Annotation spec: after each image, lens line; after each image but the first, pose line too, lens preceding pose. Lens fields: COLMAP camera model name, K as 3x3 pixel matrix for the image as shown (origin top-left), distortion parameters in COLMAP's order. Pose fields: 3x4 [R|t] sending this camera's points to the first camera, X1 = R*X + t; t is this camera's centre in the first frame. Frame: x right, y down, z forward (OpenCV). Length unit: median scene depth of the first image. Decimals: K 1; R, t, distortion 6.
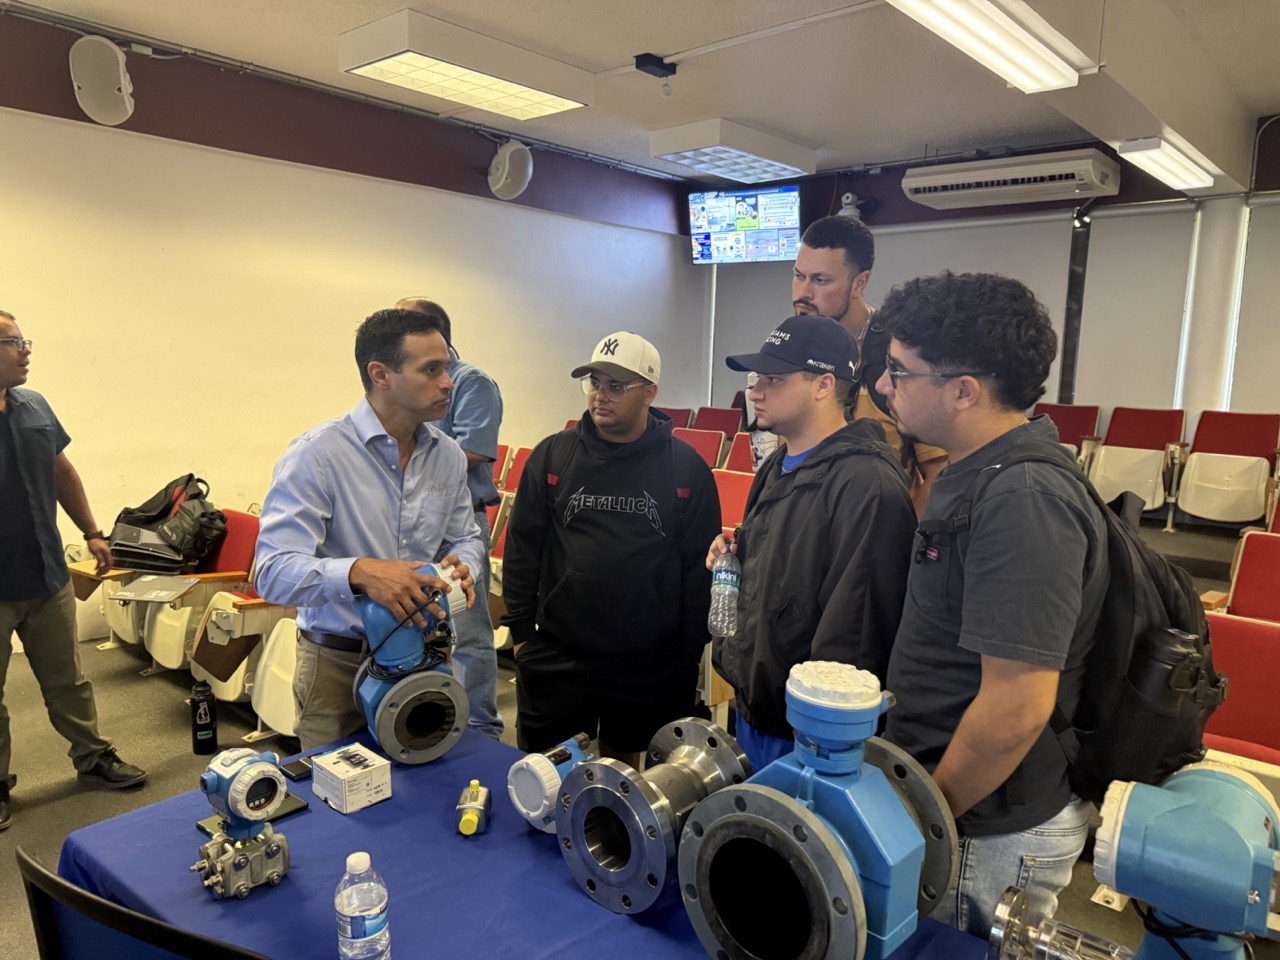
lens RADIAL K [[898.4, 0, 642.4], [0, 898.4, 477.9], [0, 0, 1]] dist [-0.009725, -0.021534]
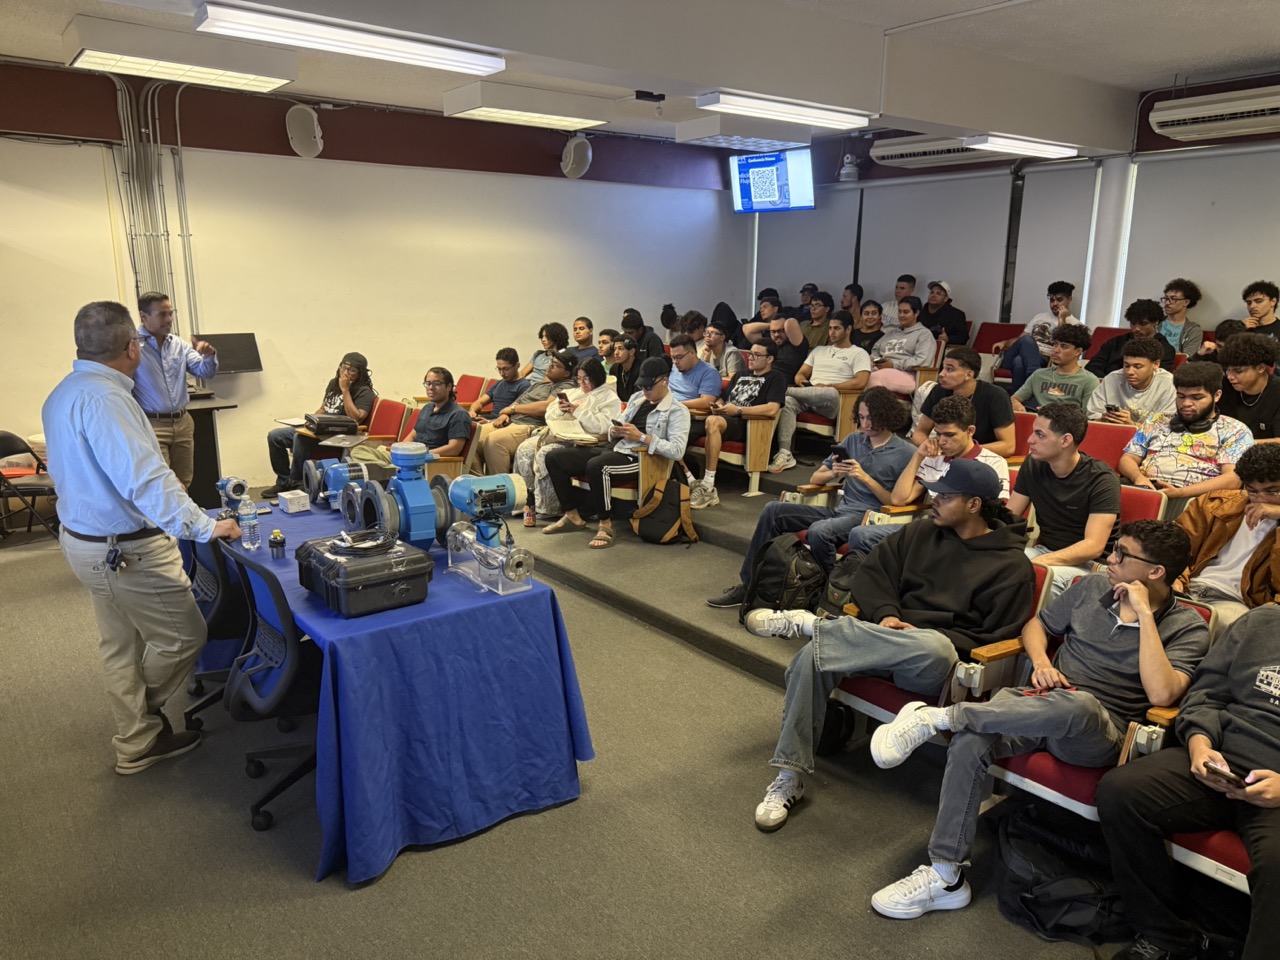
lens RADIAL K [[898.4, 0, 639.6], [0, 898.4, 481.3], [0, 0, 1]] dist [-0.009725, -0.021534]
pose [[0.982700, 0.018863, -0.184239, 0.210113], [-0.001277, 0.995466, 0.095107, 0.022083], [0.185198, -0.093226, 0.978269, -0.374548]]
